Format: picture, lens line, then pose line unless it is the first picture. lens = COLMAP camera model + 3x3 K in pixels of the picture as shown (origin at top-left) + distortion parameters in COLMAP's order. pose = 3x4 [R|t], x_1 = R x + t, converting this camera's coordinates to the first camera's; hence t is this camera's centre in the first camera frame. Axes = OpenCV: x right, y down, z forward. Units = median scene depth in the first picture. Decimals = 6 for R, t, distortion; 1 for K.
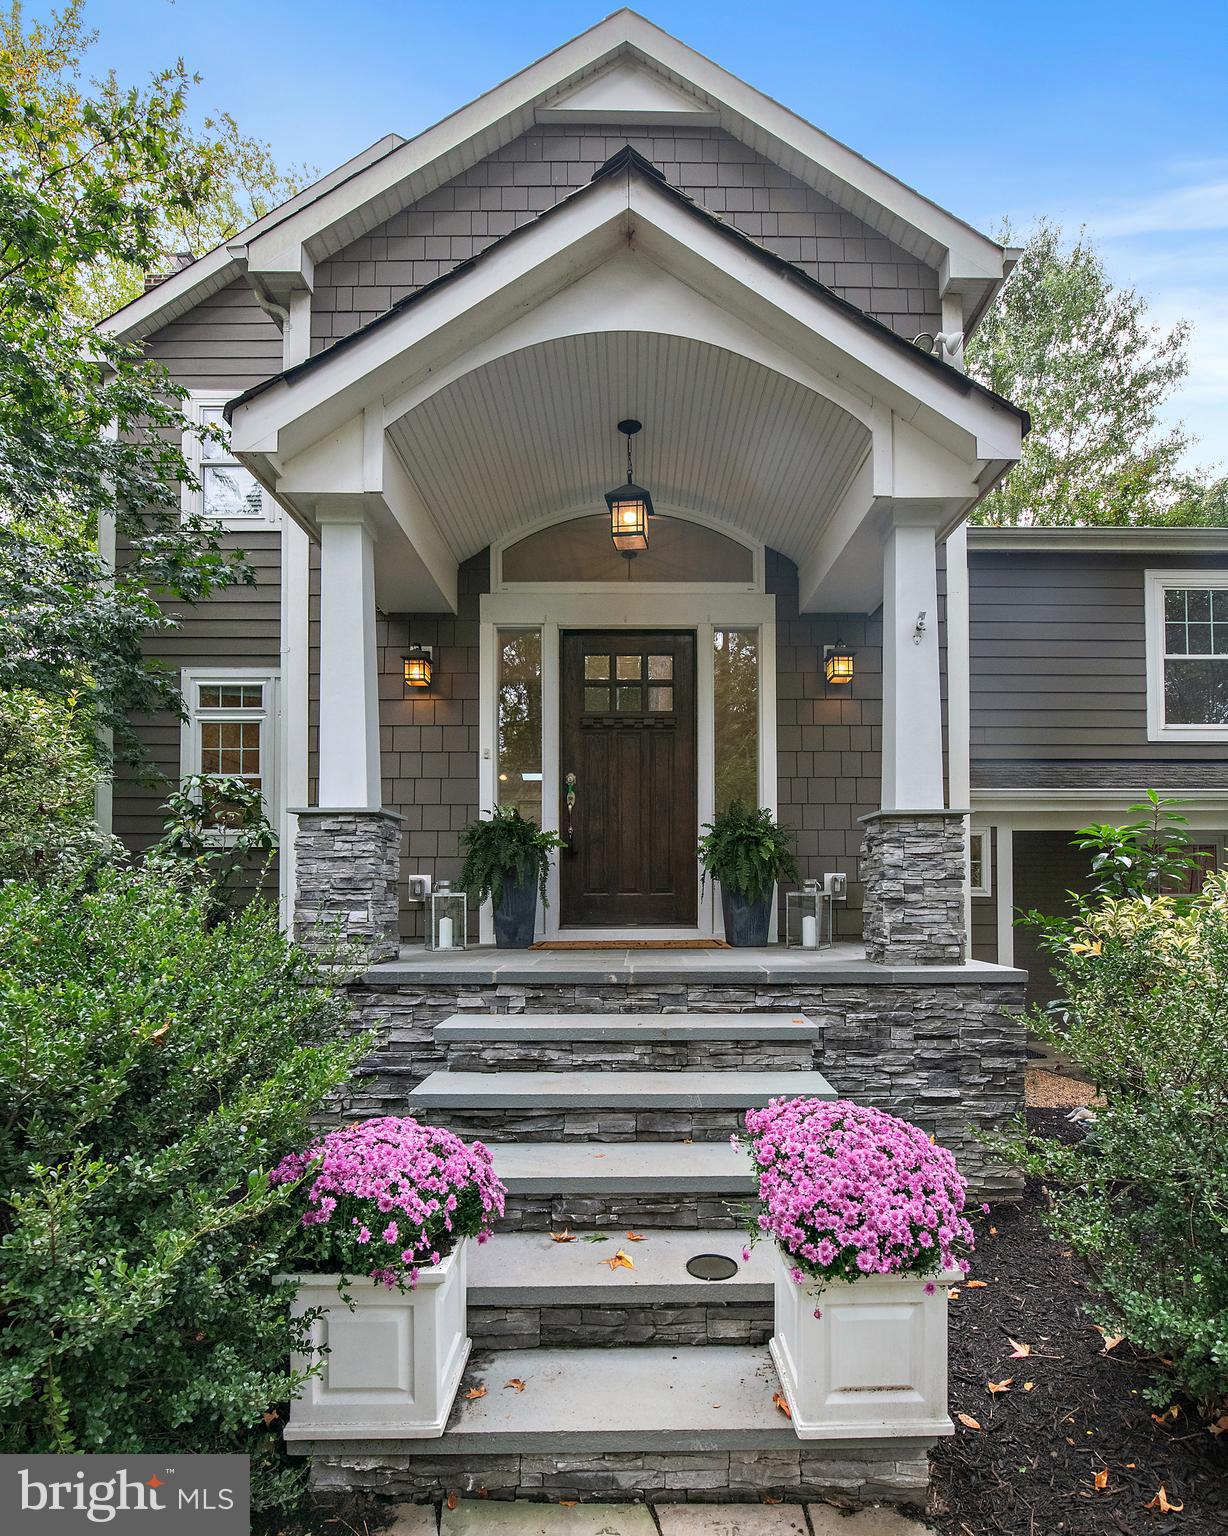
lens RADIAL K [[595.8, 0, 614.0], [0, 595.8, 768.0], [0, 0, 1]] dist [0.000371, -0.000098]
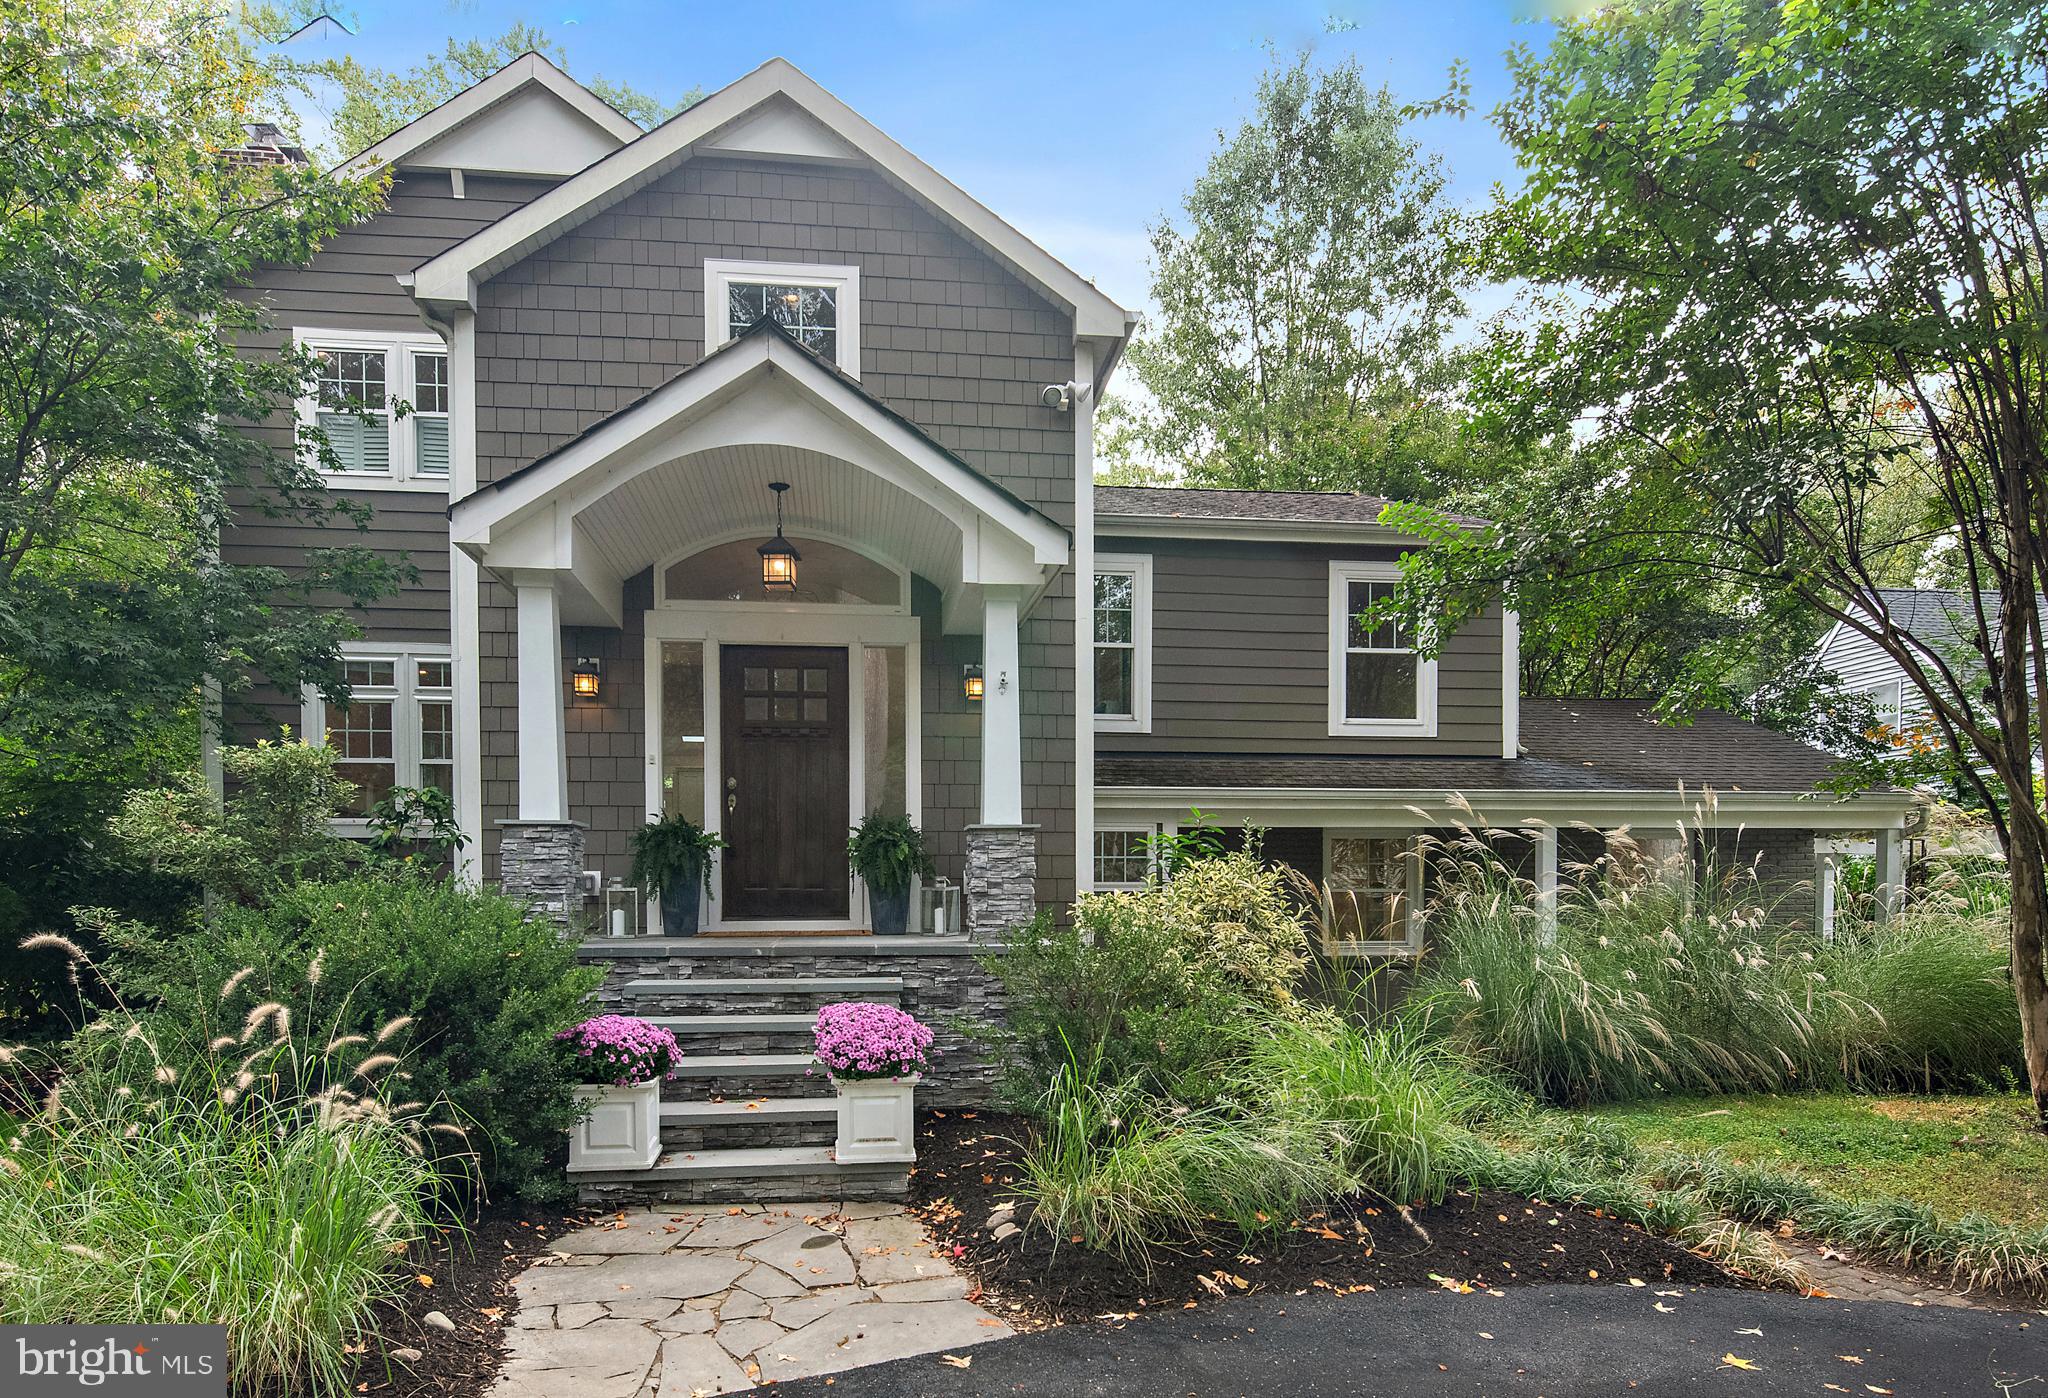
lens RADIAL K [[1743.9, 0, 1024.9], [0, 1743.9, 699.6], [0, 0, 1]] dist [0.003660, 0.001912]
pose [[0.998636, 0.006225, 0.051838, 0.368100], [-0.011434, 0.994841, 0.100796, -0.574187], [-0.050943, -0.101251, 0.993556, -2.696762]]
